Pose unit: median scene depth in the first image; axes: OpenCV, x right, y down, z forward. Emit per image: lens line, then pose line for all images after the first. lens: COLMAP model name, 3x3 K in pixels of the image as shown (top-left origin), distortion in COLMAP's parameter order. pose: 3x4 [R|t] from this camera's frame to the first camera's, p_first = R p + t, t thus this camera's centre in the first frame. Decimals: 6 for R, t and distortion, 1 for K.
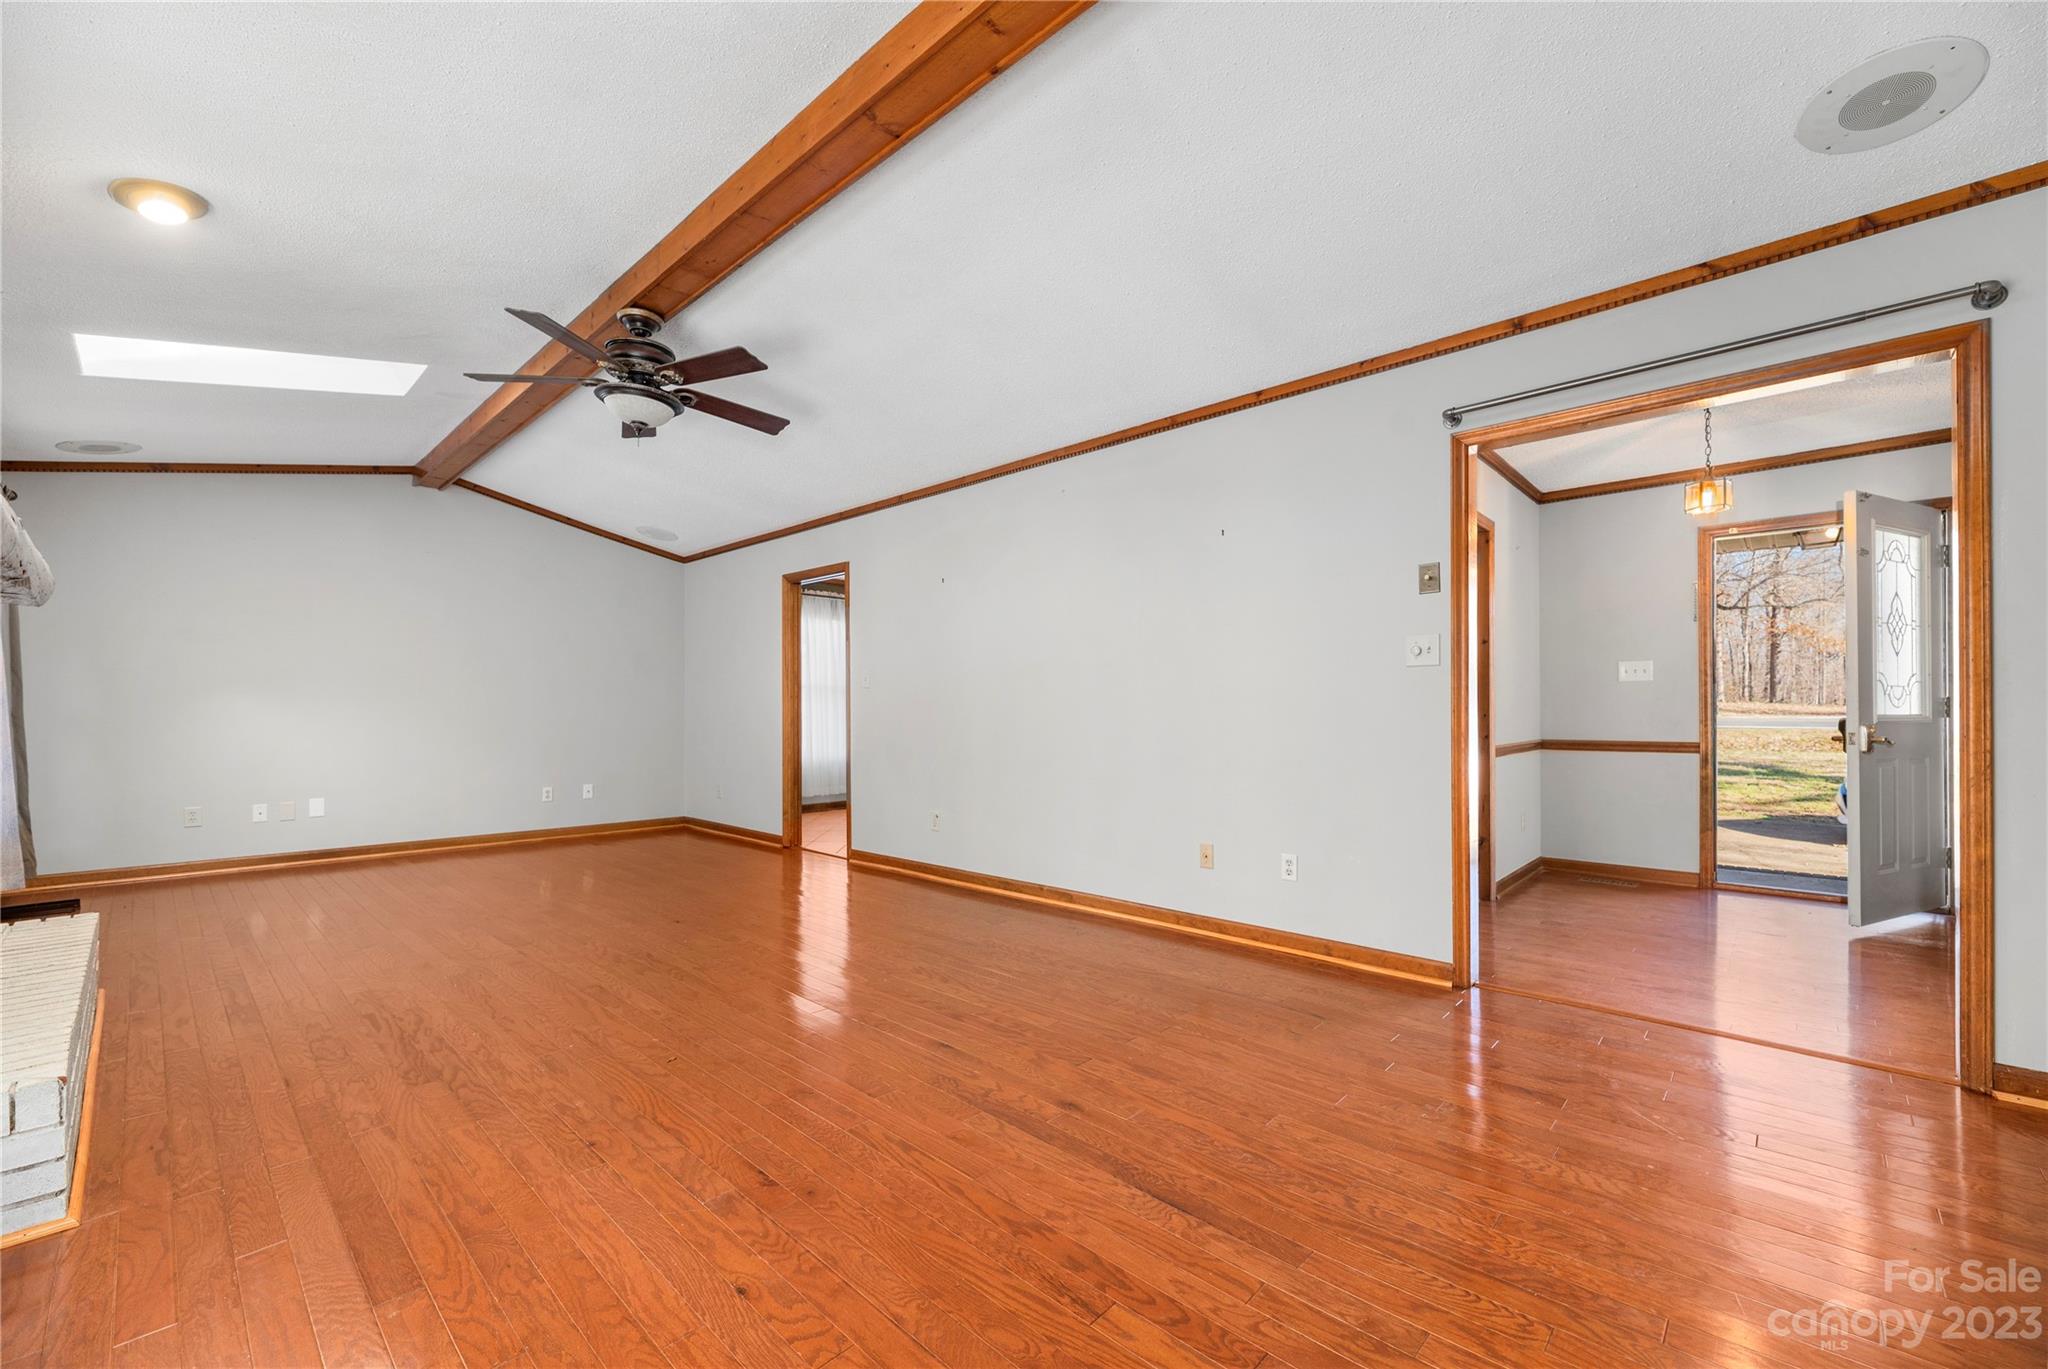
lens RADIAL K [[832.8, 0, 1028.1], [0, 832.8, 691.3], [0, 0, 1]] dist [-0.001410, -0.000171]
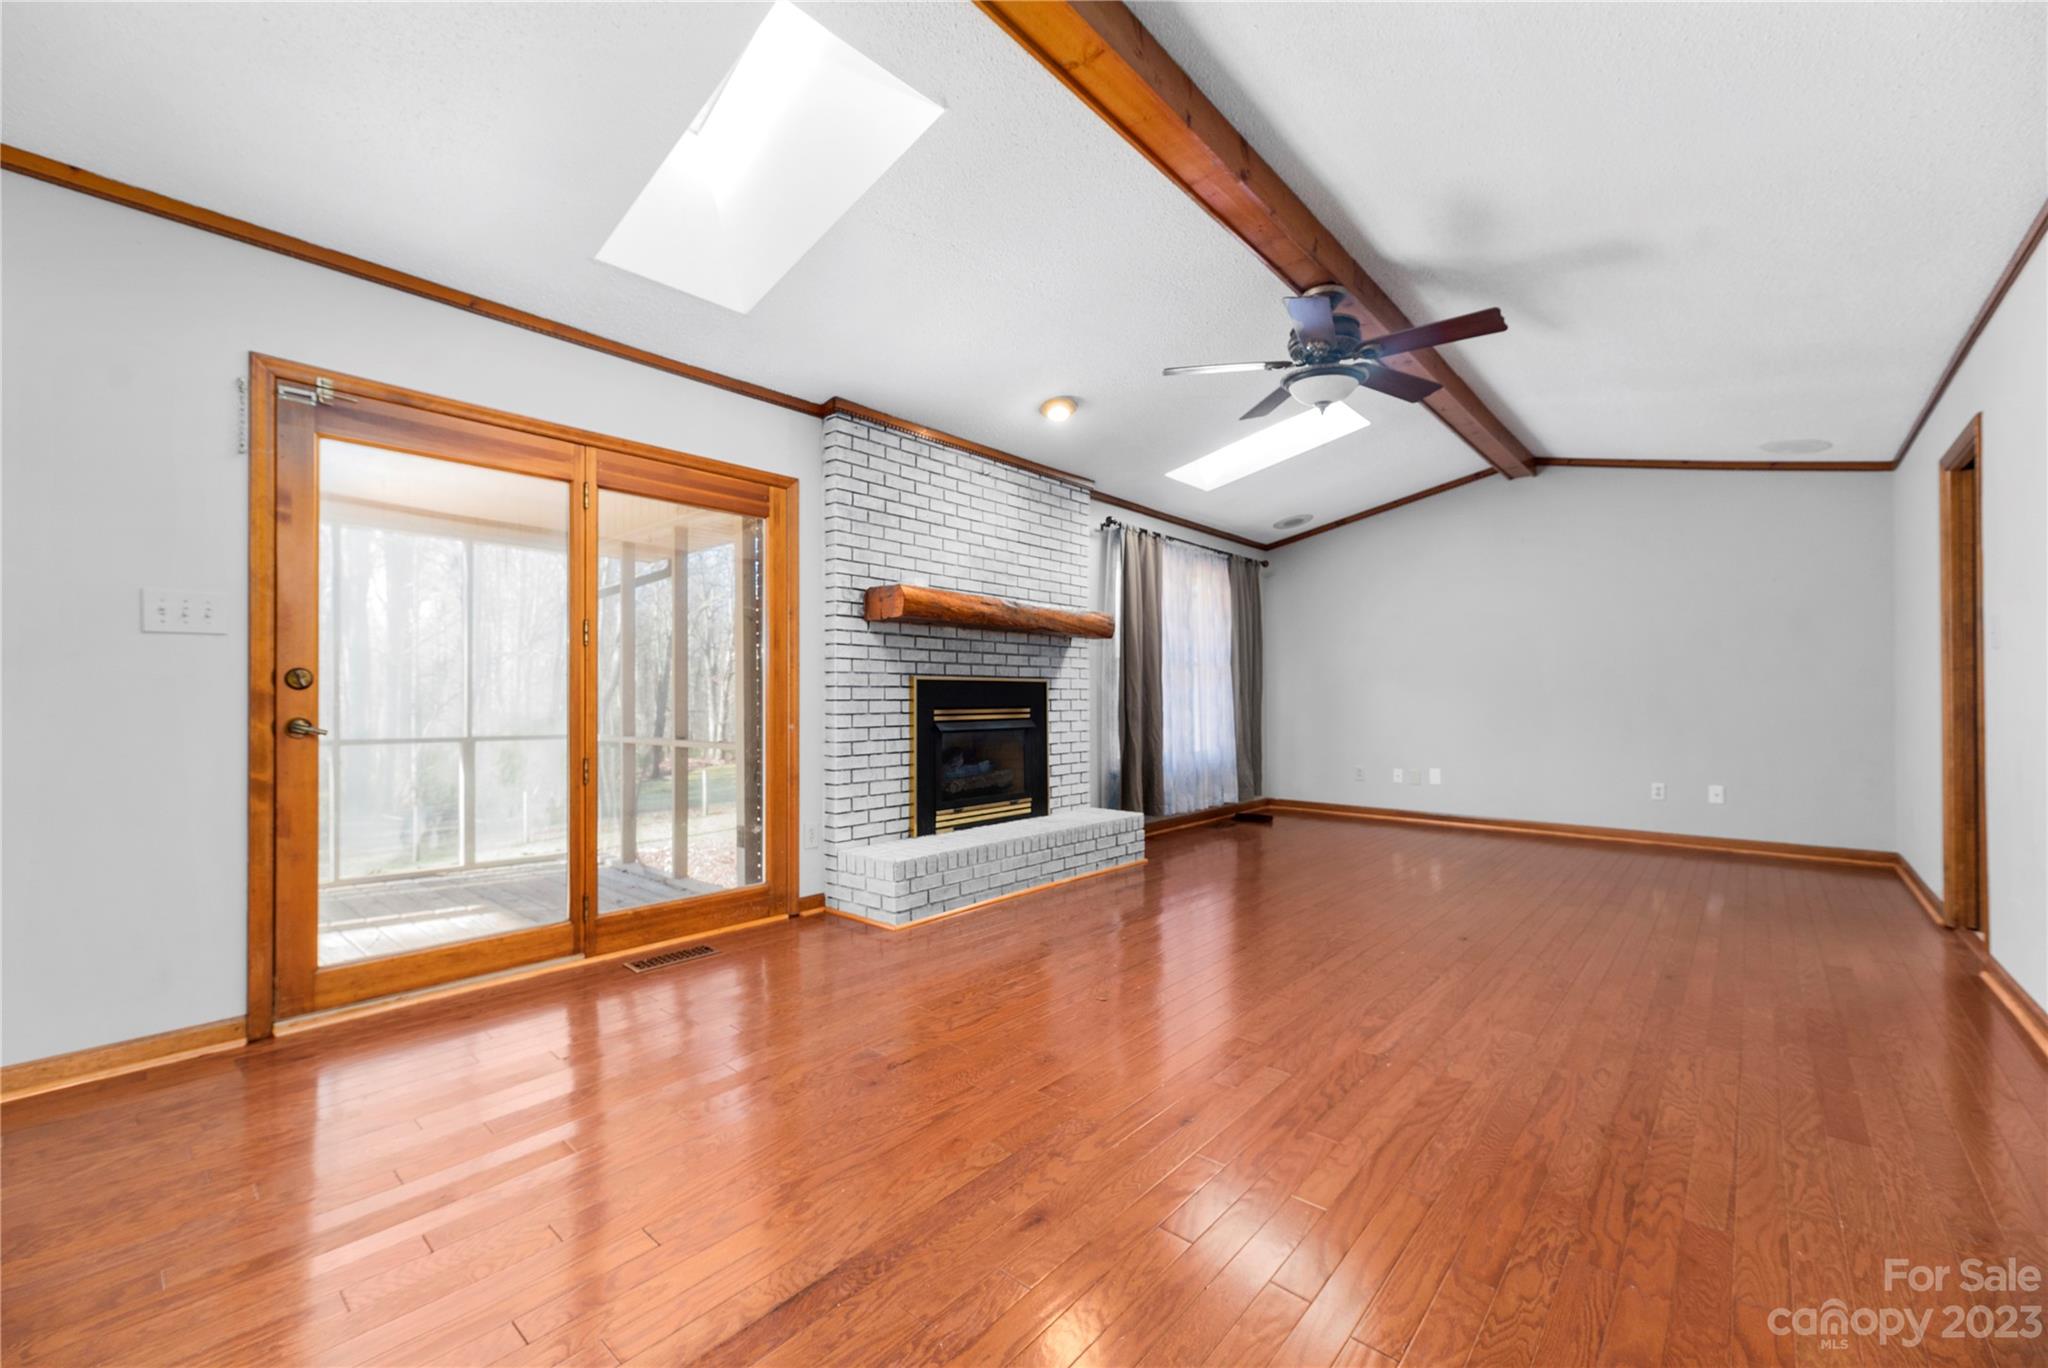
lens RADIAL K [[832.8, 0, 1028.1], [0, 832.8, 690.8], [0, 0, 1]] dist [-0.001410, -0.000171]
pose [[0.020167, -0.007476, -0.999769, 0.534835], [0.026863, 0.999615, -0.006933, 0.015436], [0.999436, -0.026717, 0.020360, 0.656266]]
